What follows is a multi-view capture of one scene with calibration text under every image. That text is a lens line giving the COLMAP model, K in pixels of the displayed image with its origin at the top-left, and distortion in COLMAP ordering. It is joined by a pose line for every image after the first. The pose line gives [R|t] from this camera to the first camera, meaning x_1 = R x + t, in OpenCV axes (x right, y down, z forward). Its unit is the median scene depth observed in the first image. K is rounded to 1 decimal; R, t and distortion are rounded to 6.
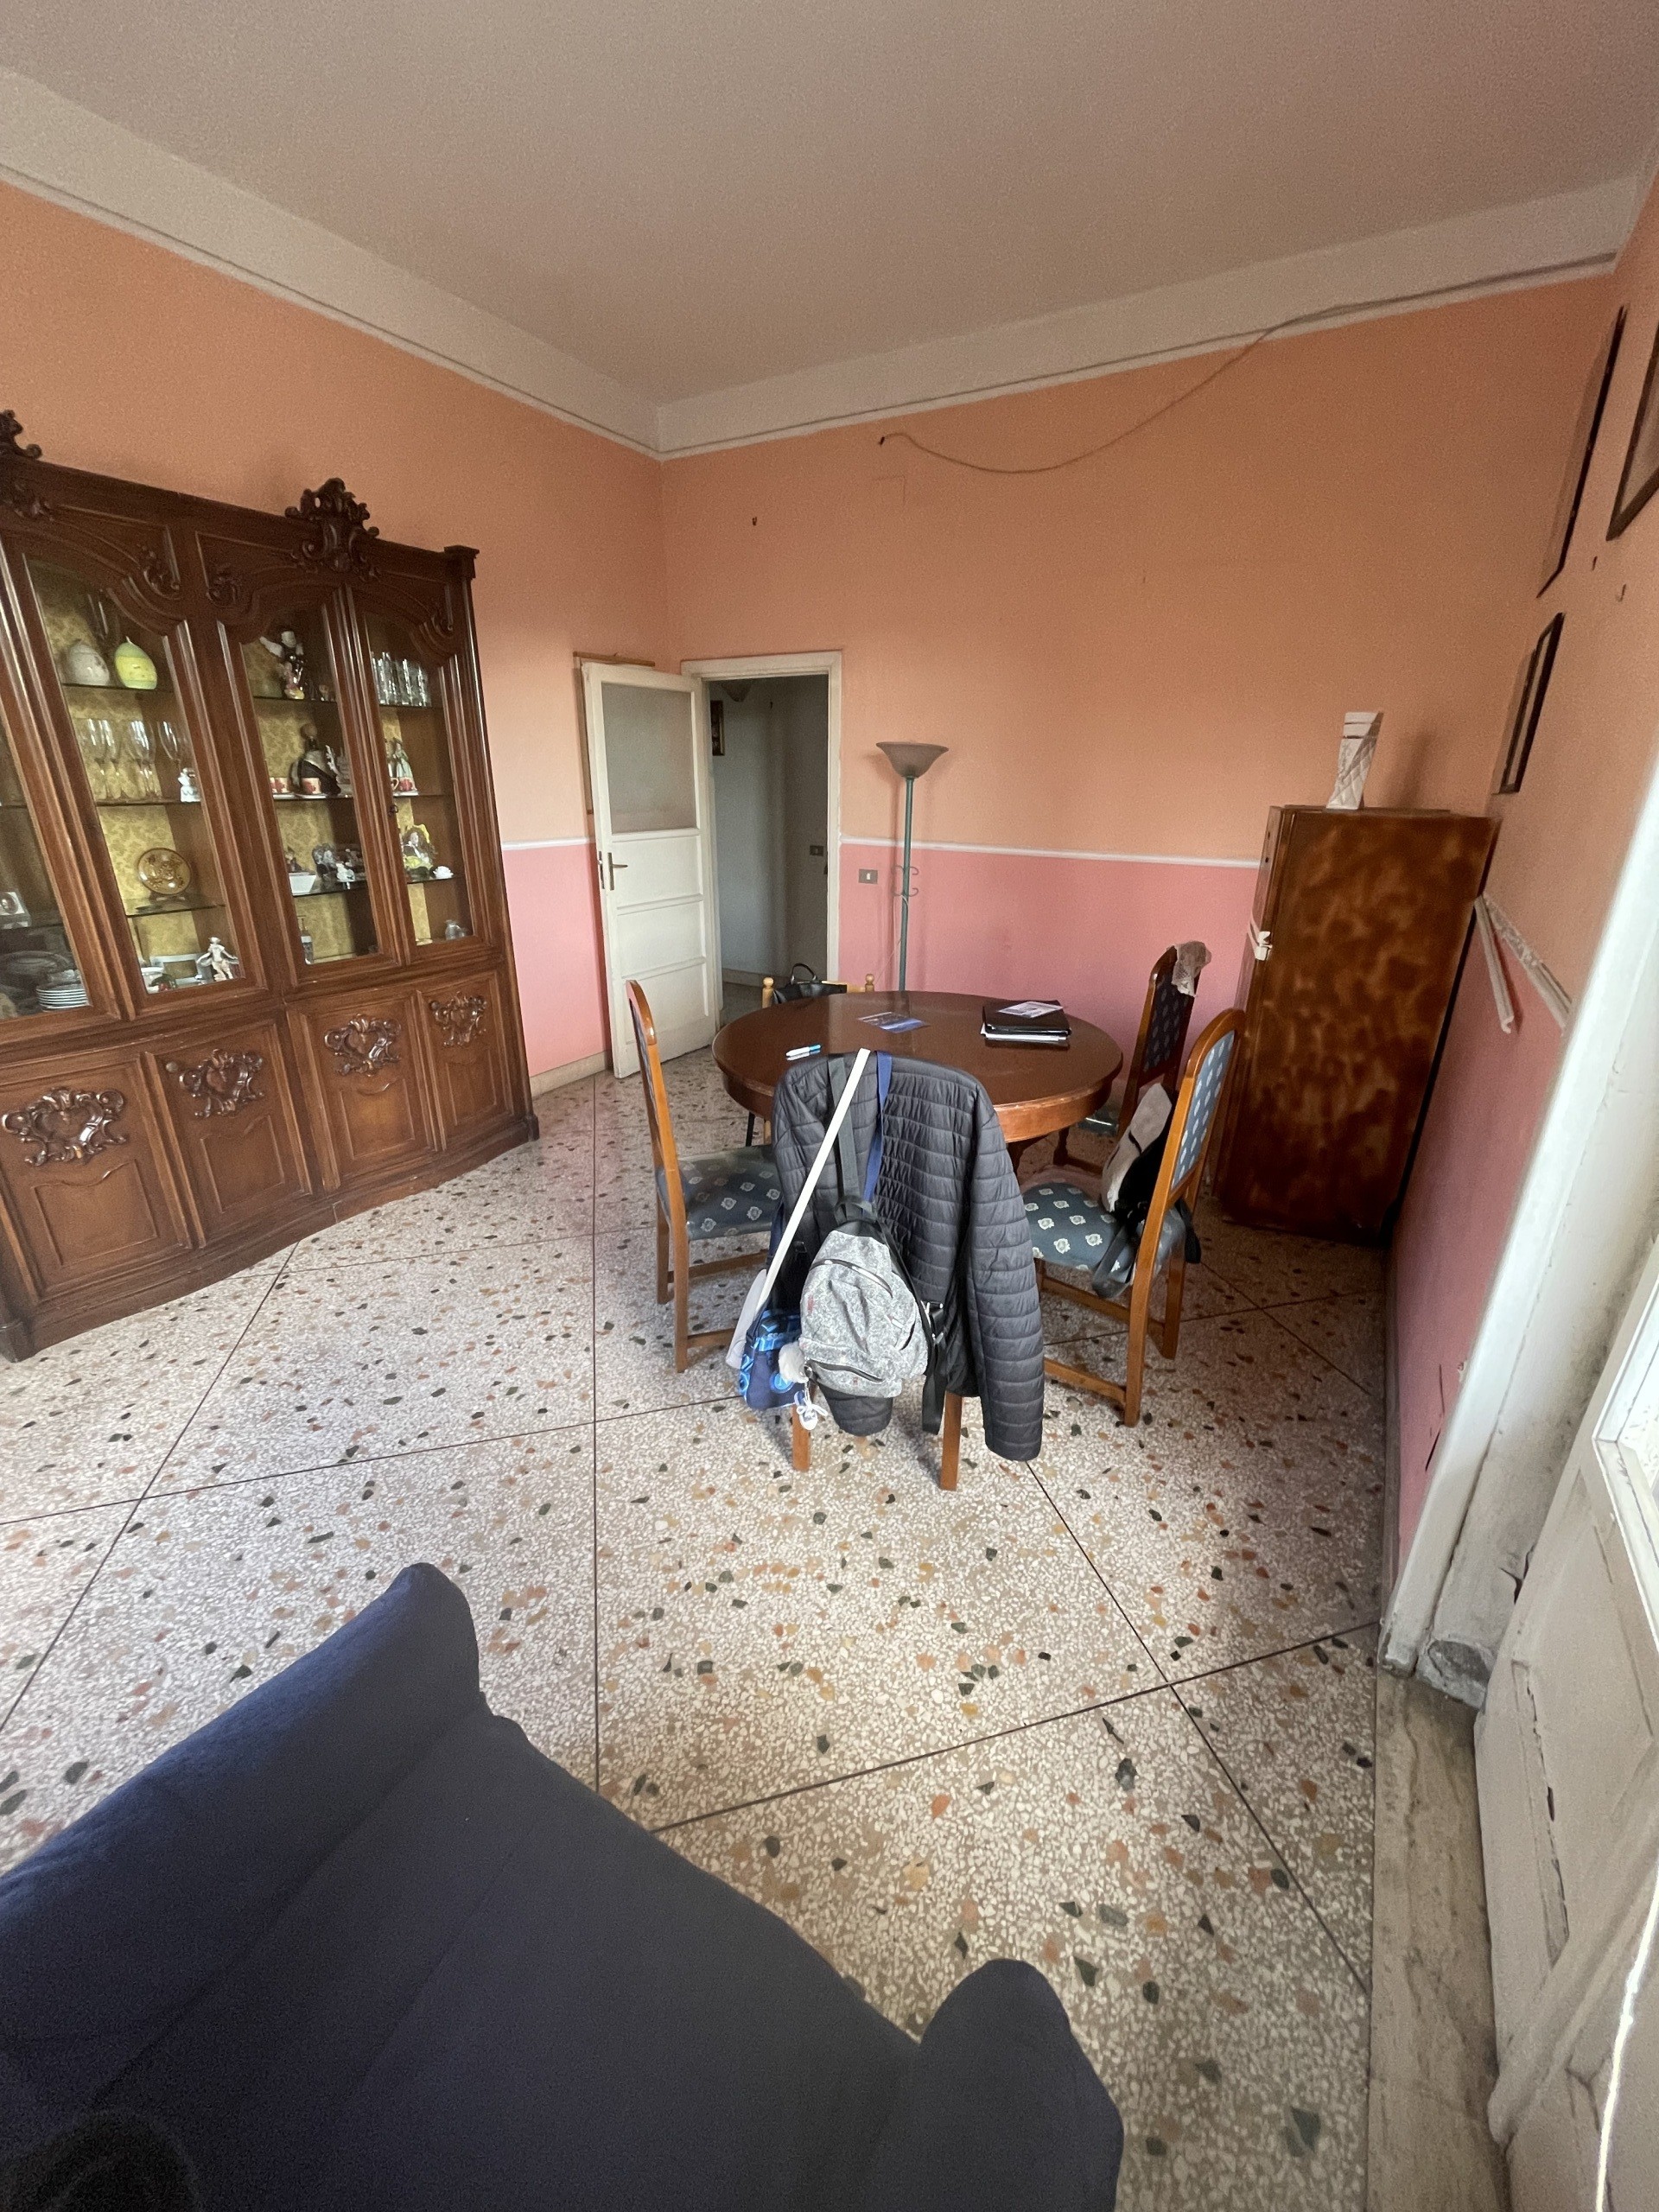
lens RADIAL K [[890.1, 0, 835.2], [0, 890.1, 1103.3], [0, 0, 1]] dist [-0.002255, 0.000492]
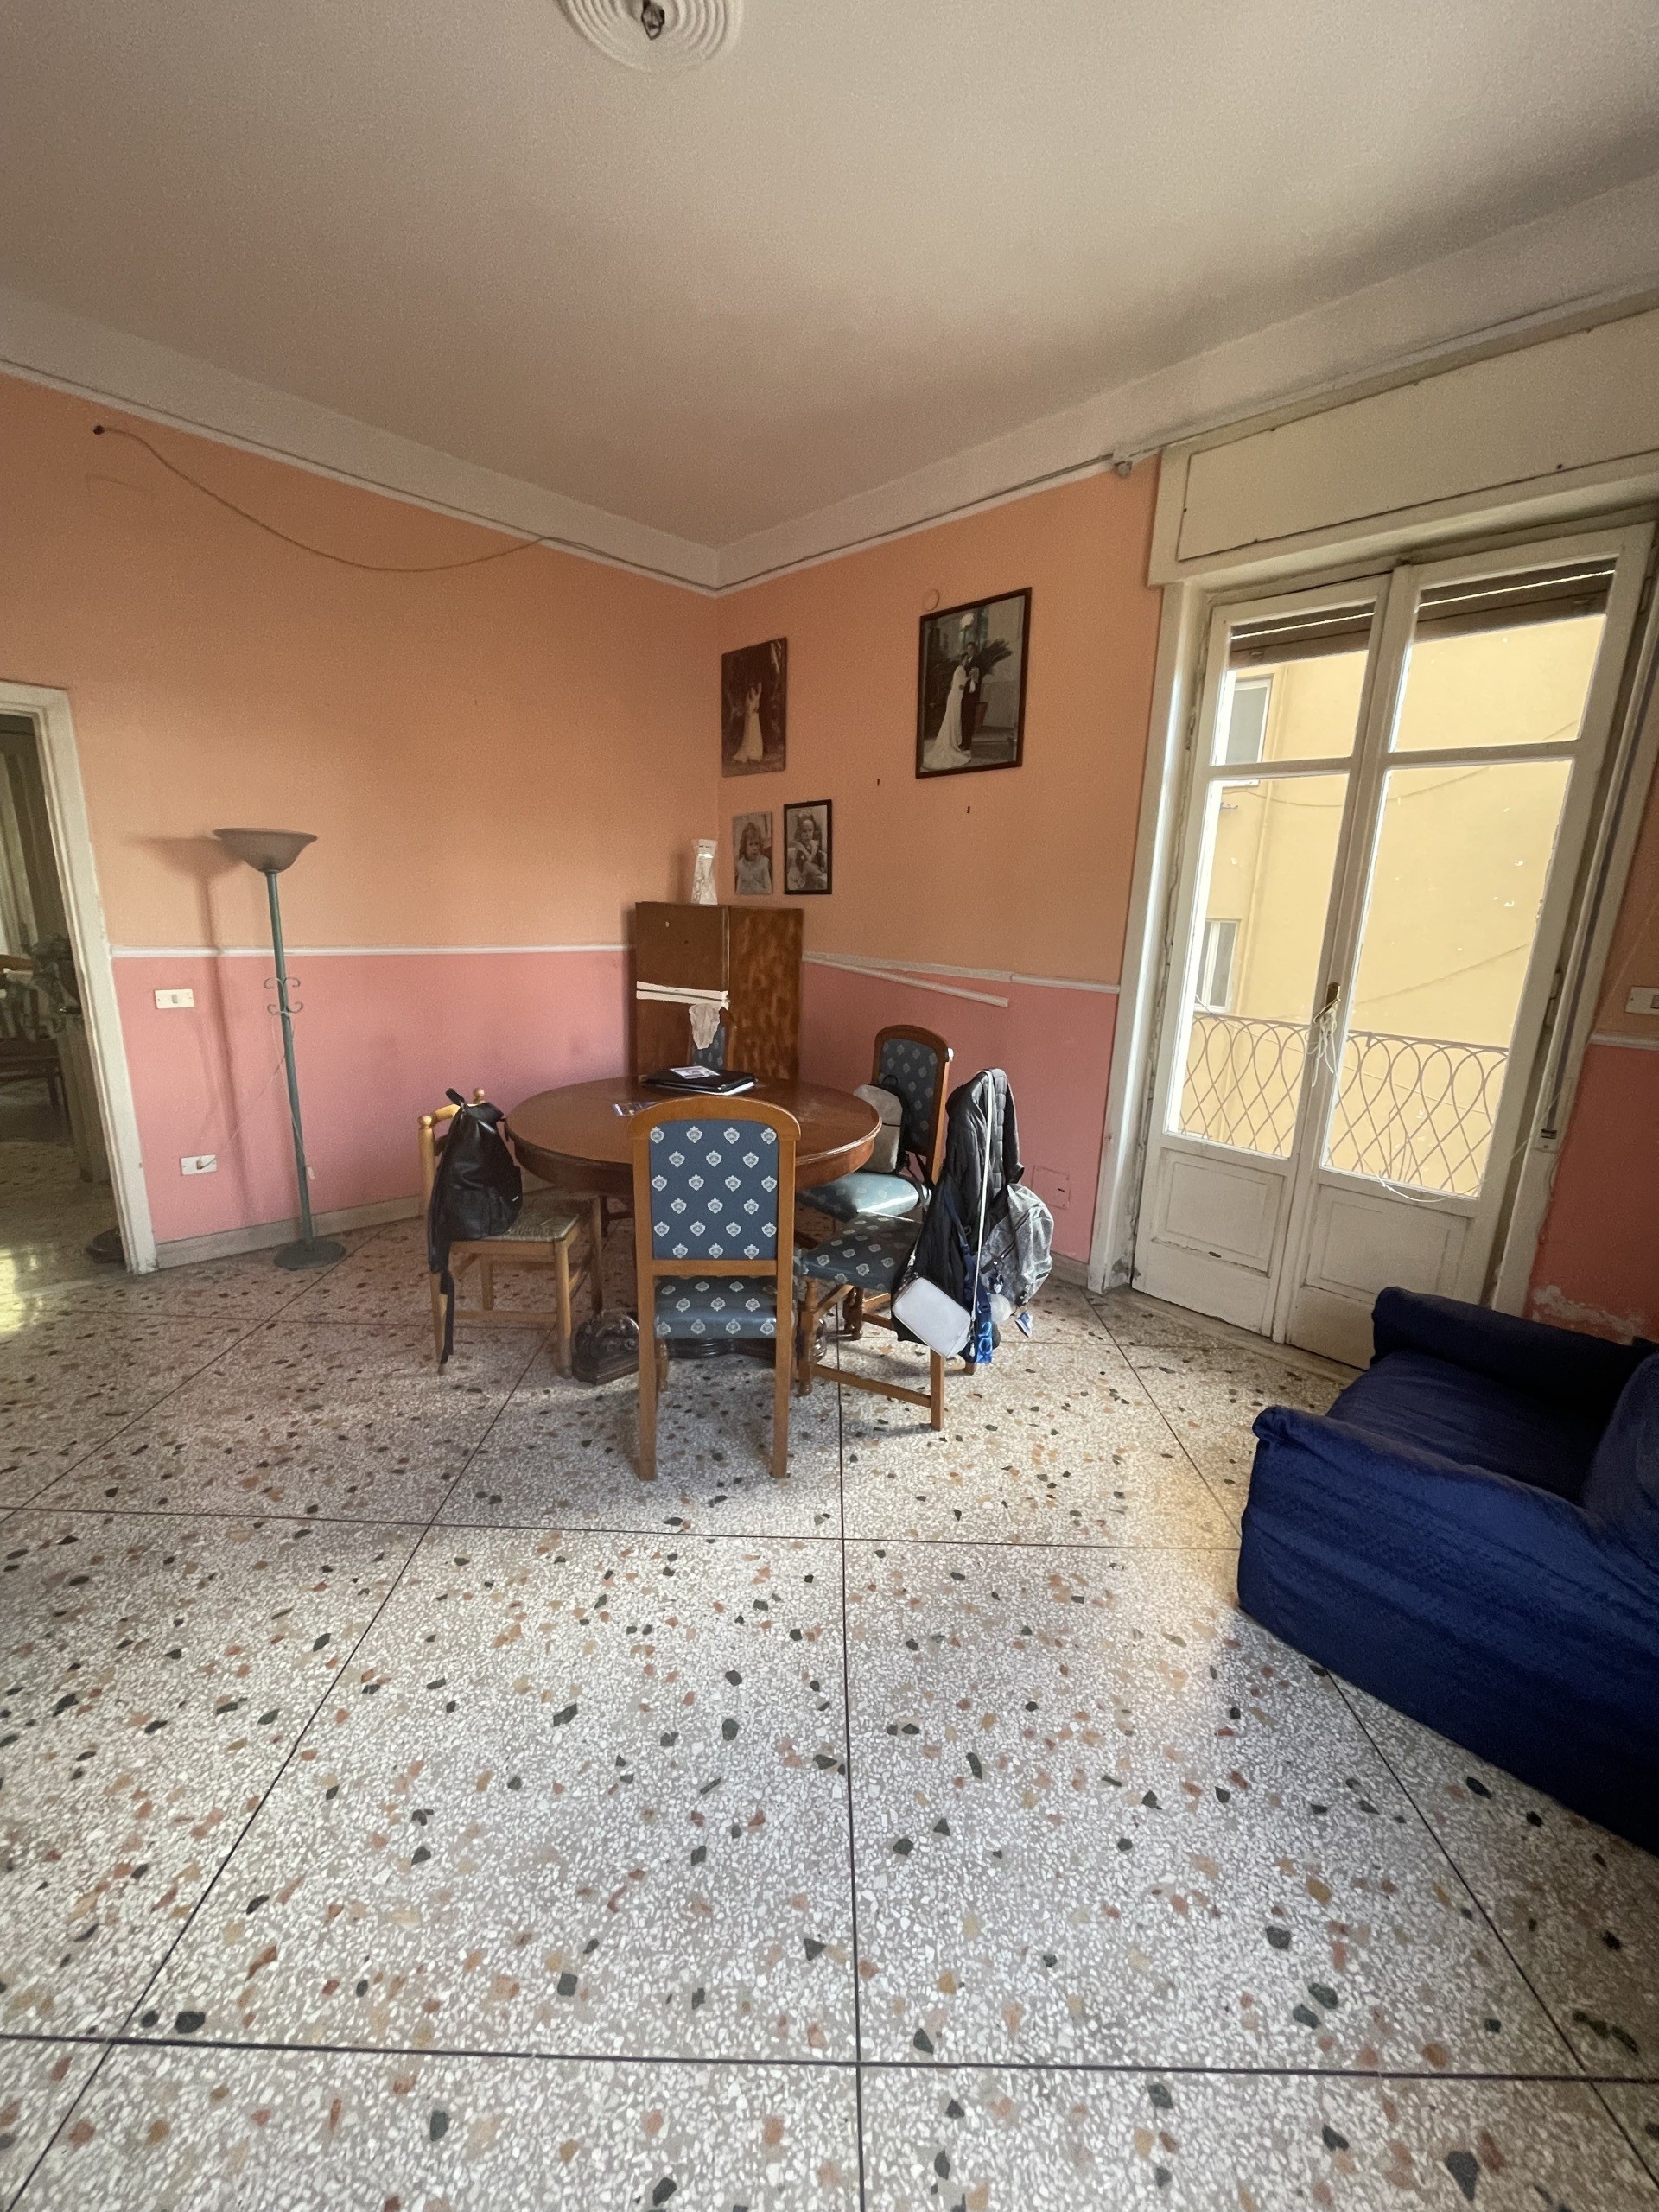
lens RADIAL K [[890.1, 0, 835.2], [0, 890.1, 1103.3], [0, 0, 1]] dist [-0.002255, 0.000492]
pose [[0.250730, -0.220402, 0.942633, -1.179209], [0.304644, 0.942229, 0.139275, -0.241416], [-0.918872, 0.252247, 0.303389, 0.658816]]
